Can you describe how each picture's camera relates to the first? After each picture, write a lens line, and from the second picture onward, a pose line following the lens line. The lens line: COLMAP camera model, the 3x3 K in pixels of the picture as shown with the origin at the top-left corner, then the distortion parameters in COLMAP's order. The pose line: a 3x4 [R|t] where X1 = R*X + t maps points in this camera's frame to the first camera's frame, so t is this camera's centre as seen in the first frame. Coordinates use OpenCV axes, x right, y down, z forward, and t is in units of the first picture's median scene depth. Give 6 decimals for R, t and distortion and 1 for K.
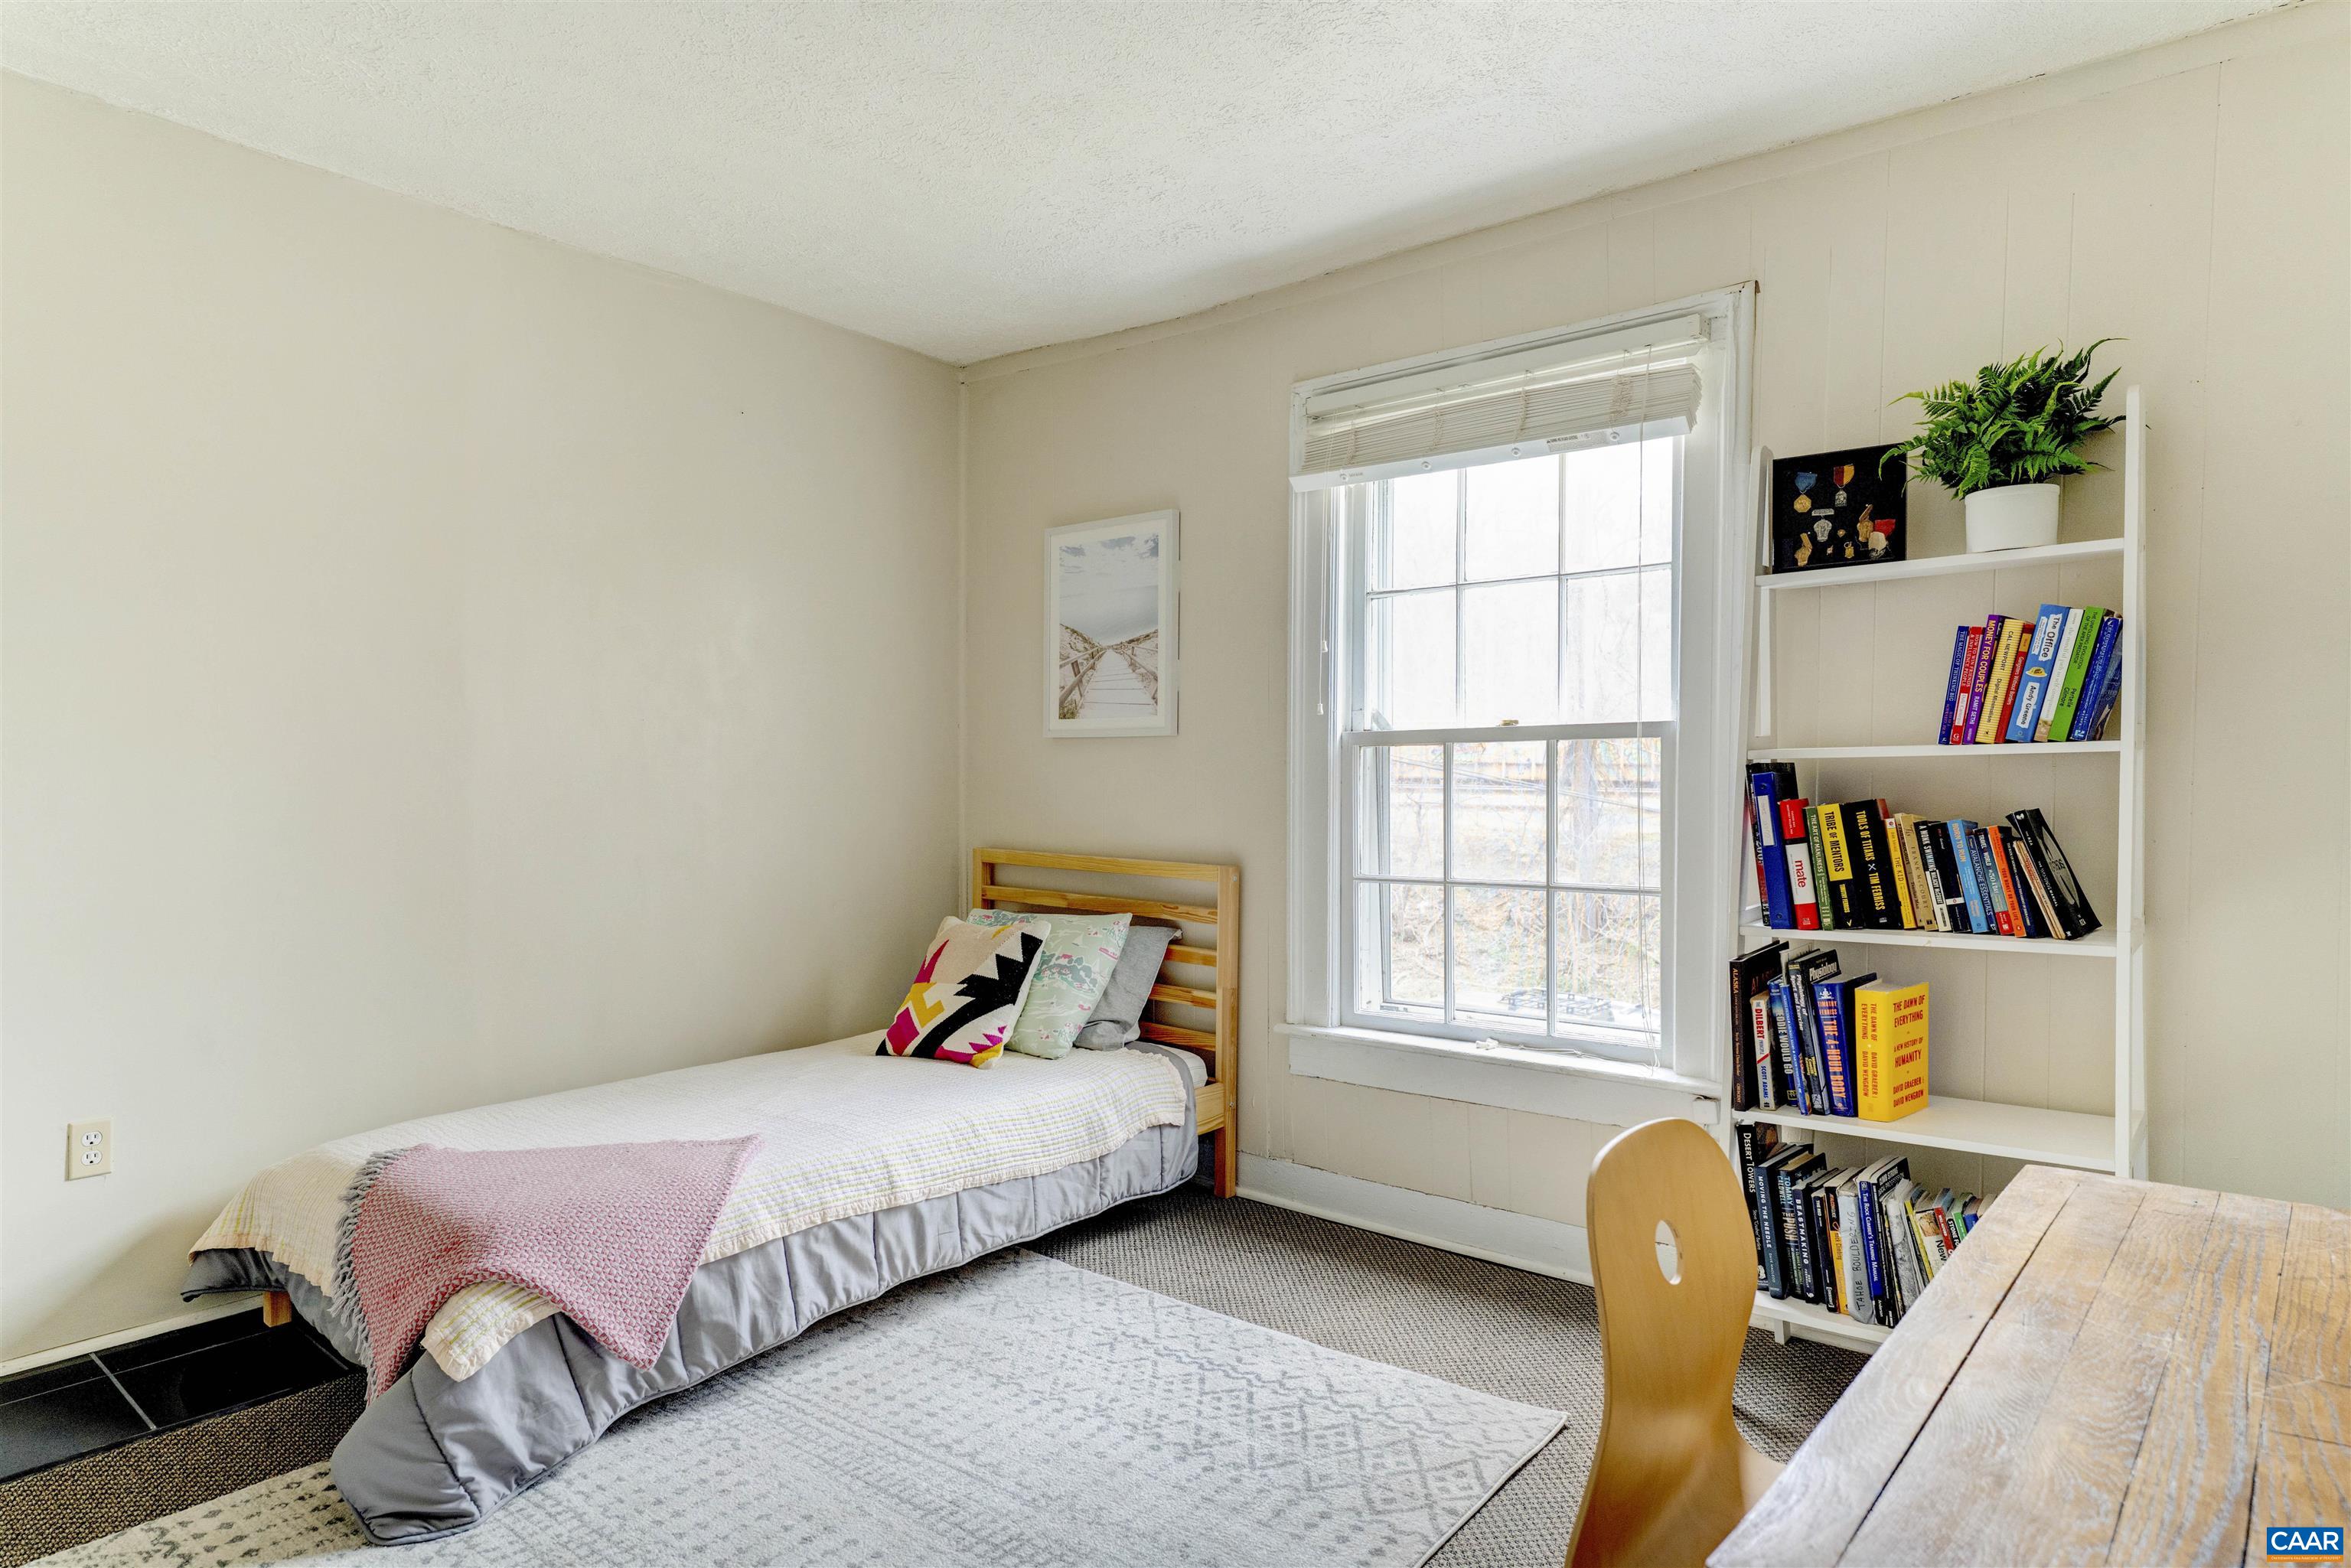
lens RADIAL K [[1391.3, 0, 1175.5], [0, 1391.3, 791.4], [0, 0, 1]] dist [0.005831, -0.002055]
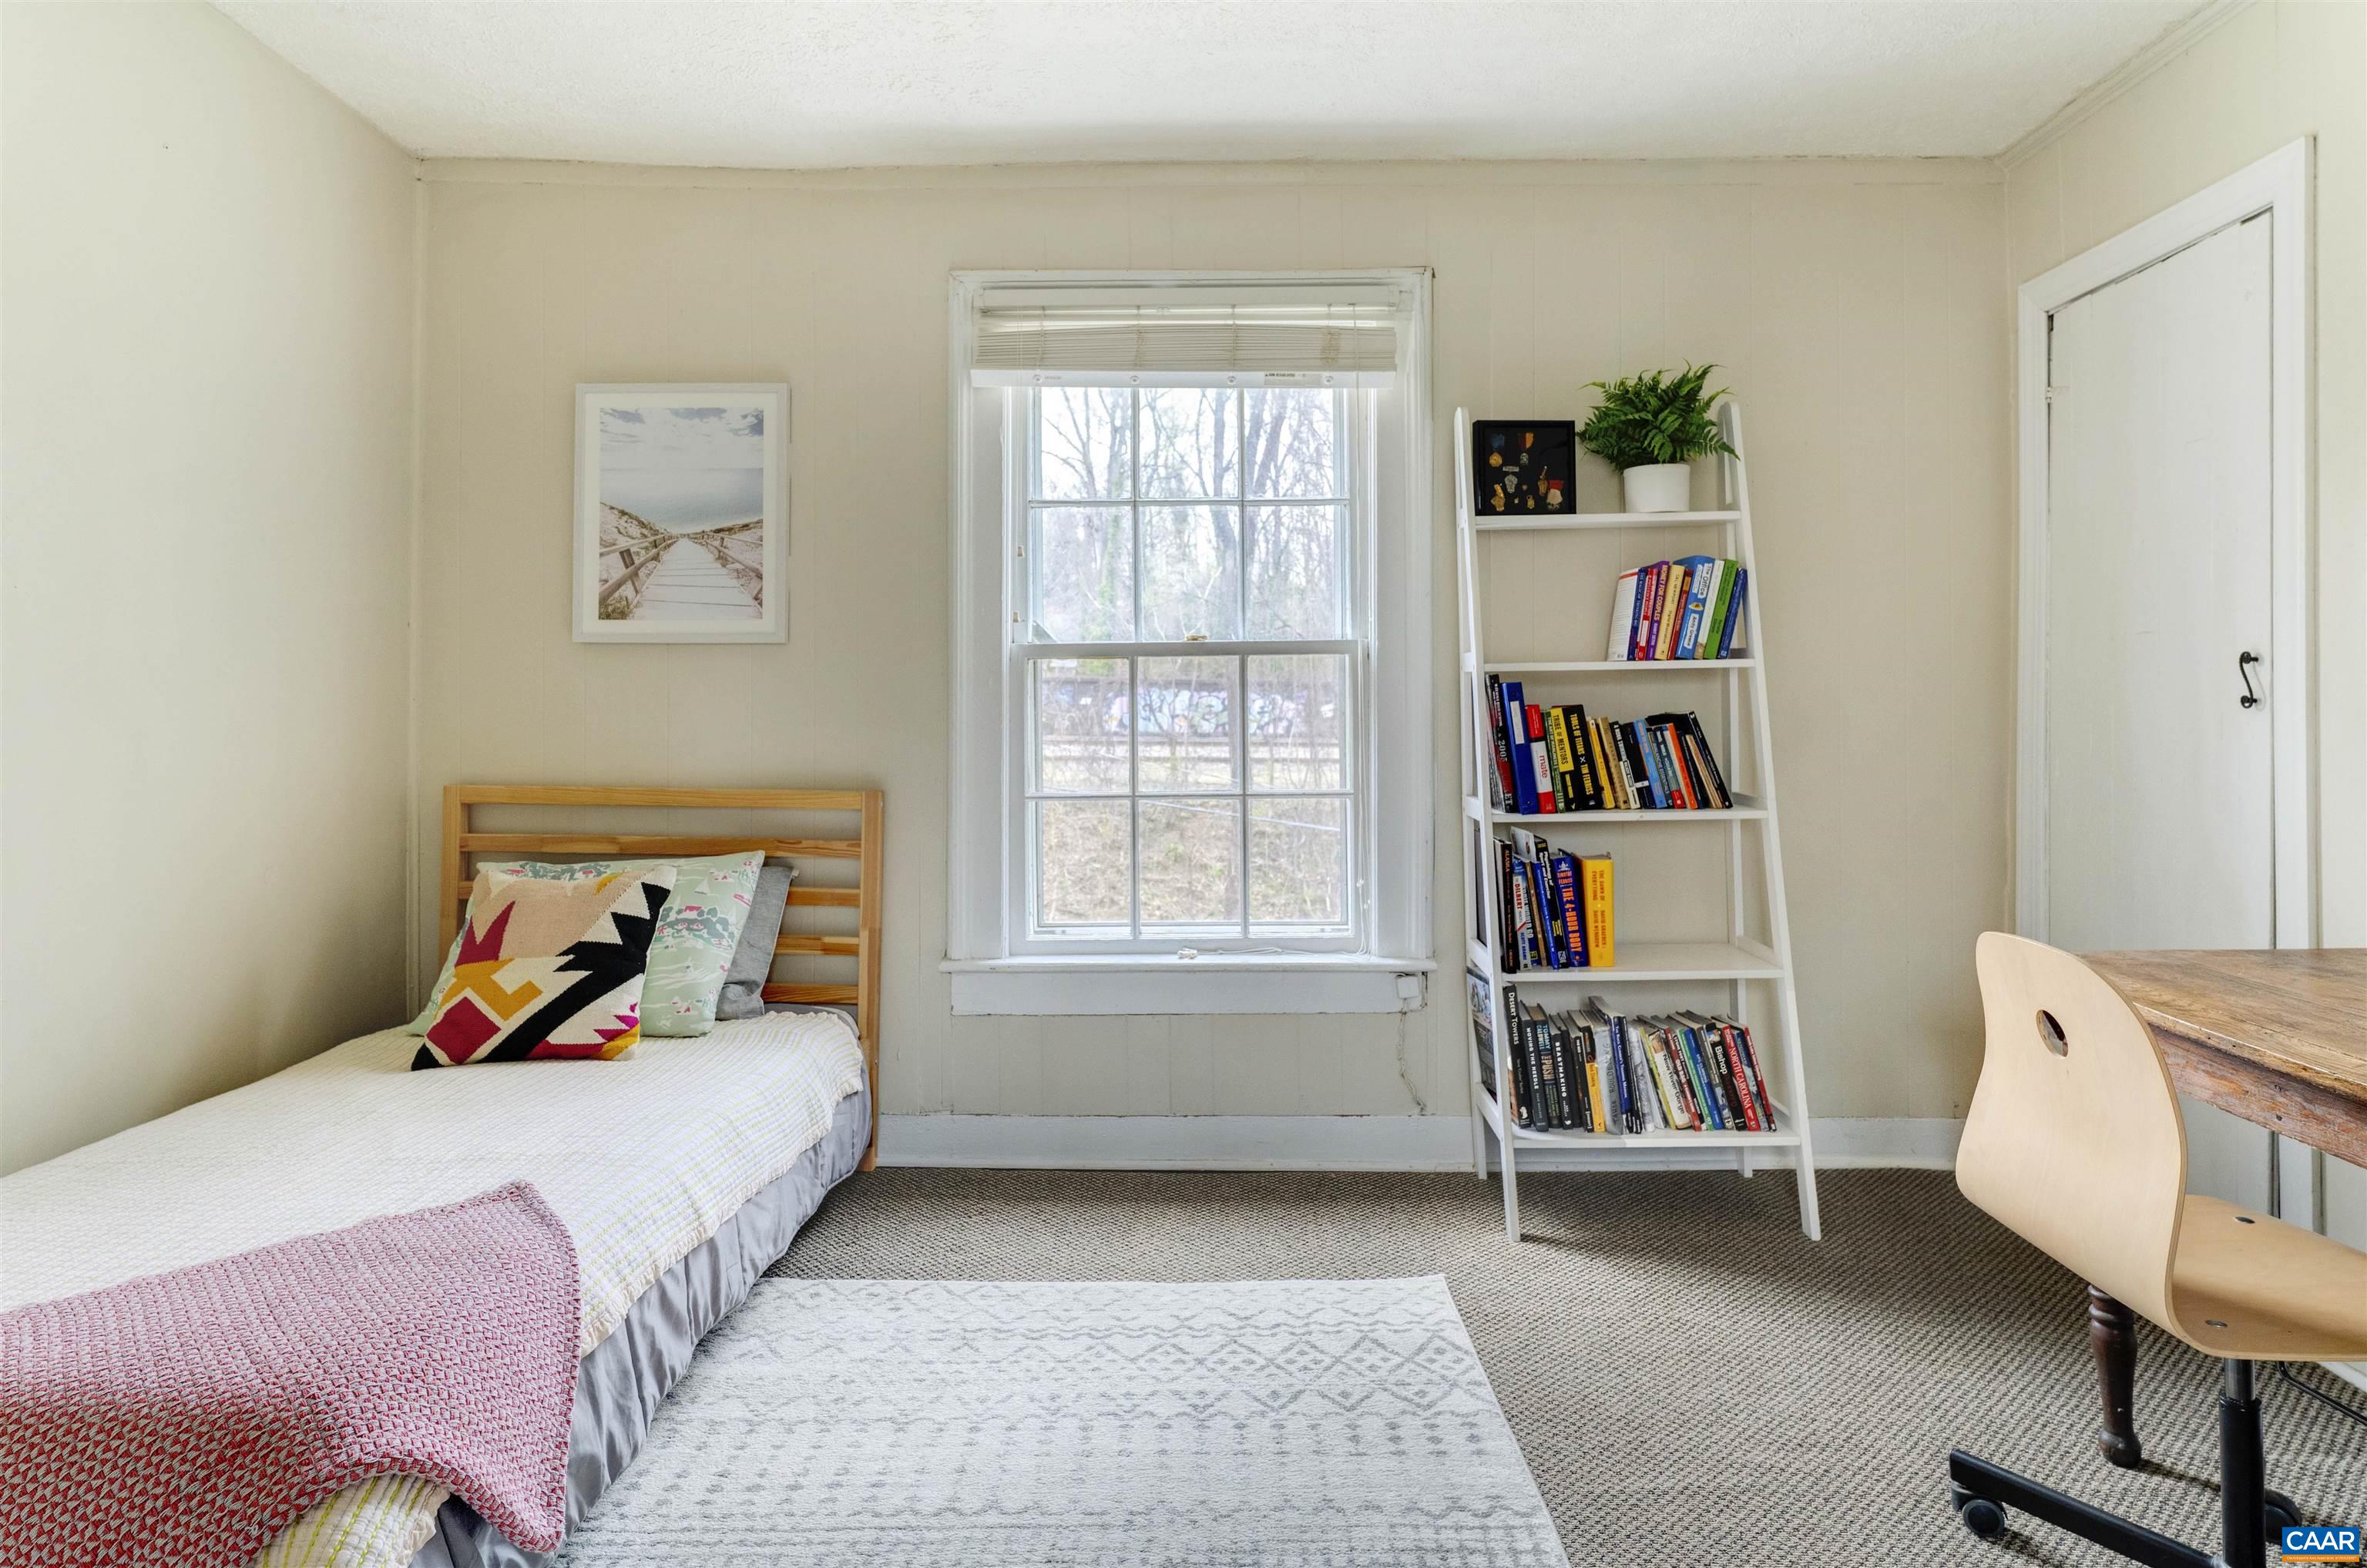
lens RADIAL K [[1400.9, 0, 1188.0], [0, 1400.9, 662.4], [0, 0, 1]] dist [0.005831, -0.002055]
pose [[0.776575, 0.025591, 0.629505, -0.455589], [0.008628, 0.998649, -0.051241, 0.023994], [-0.629966, 0.045224, 0.775305, 0.215826]]
